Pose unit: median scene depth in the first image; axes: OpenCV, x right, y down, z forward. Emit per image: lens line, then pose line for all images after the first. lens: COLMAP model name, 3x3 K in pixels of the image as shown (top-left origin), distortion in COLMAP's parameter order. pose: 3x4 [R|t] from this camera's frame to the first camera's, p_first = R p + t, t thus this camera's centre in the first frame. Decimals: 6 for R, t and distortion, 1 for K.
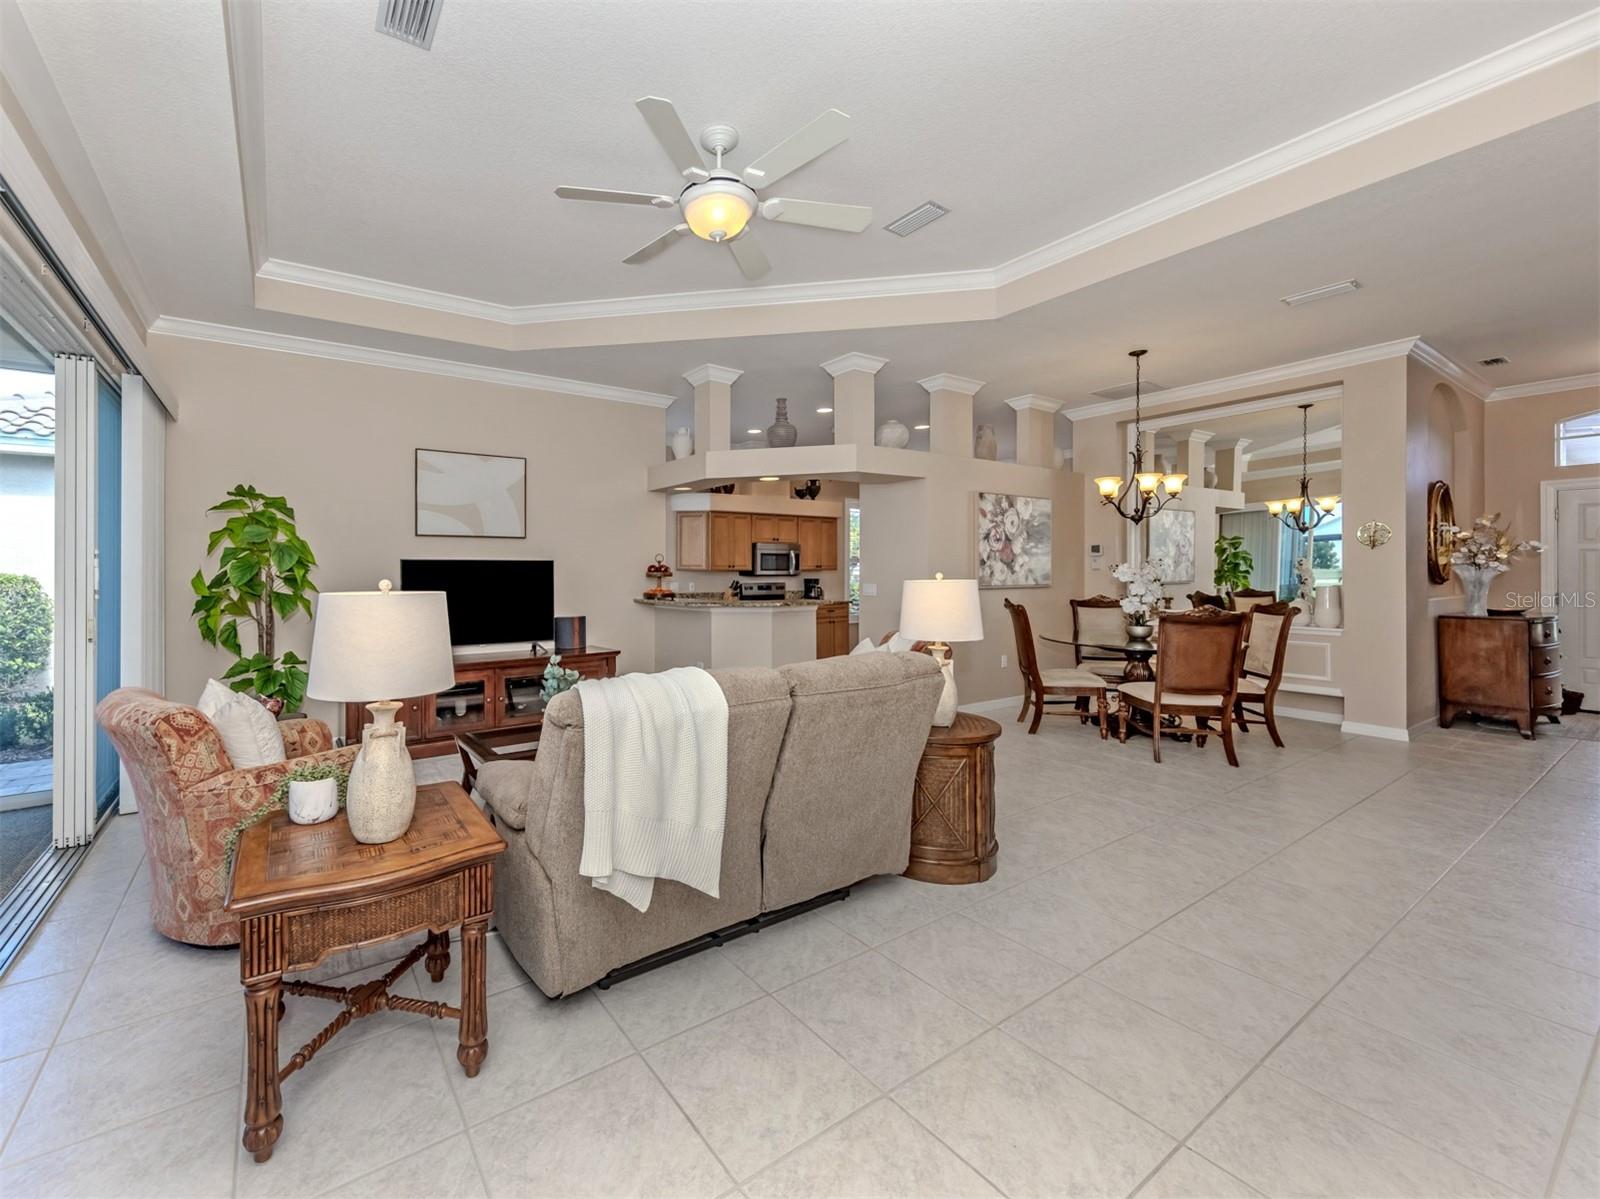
lens RADIAL K [[651.8, 0, 678.6], [0, 651.8, 575.9], [0, 0, 1]] dist [0.000436, -0.000213]
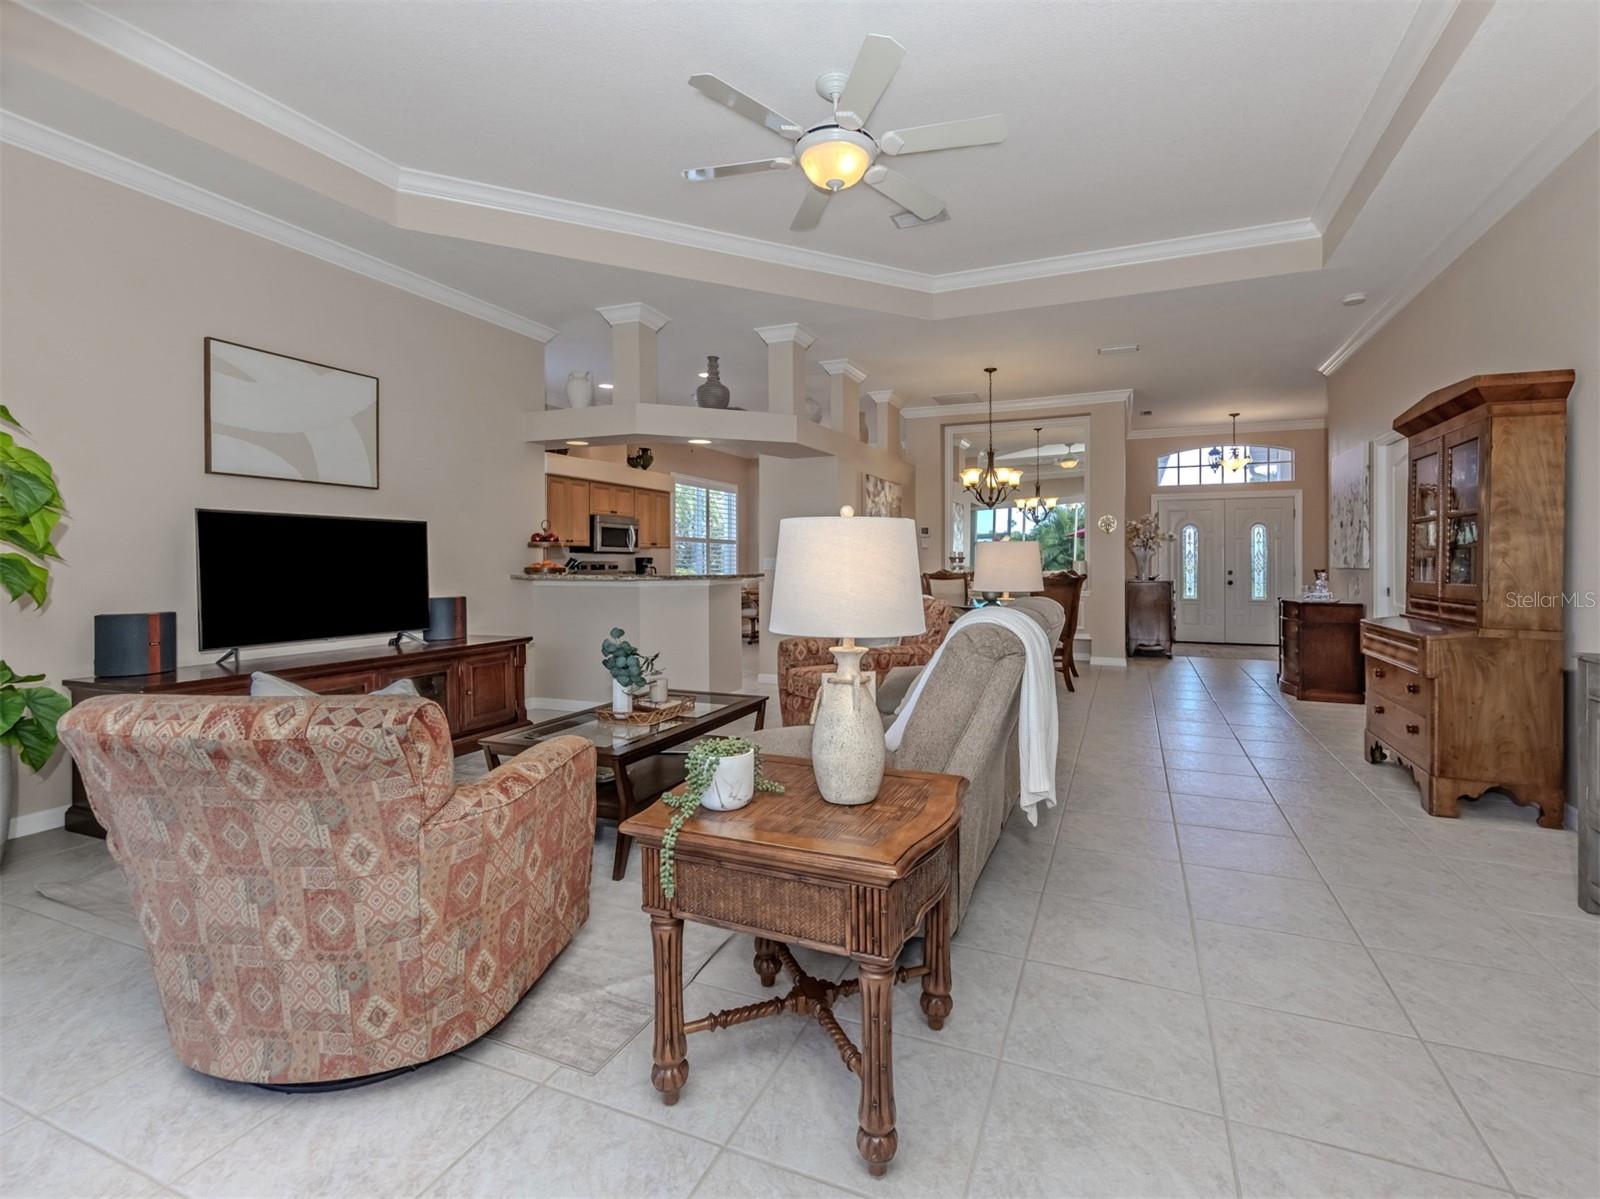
lens RADIAL K [[725.4, 0, 823.4], [0, 725.4, 564.1], [0, 0, 1]] dist [-0.000443, -0.000070]
pose [[0.811708, 0.003866, 0.584050, -0.305060], [-0.003088, 0.999993, -0.002327, 0.025108], [-0.584055, 0.000086, 0.811714, 0.064776]]
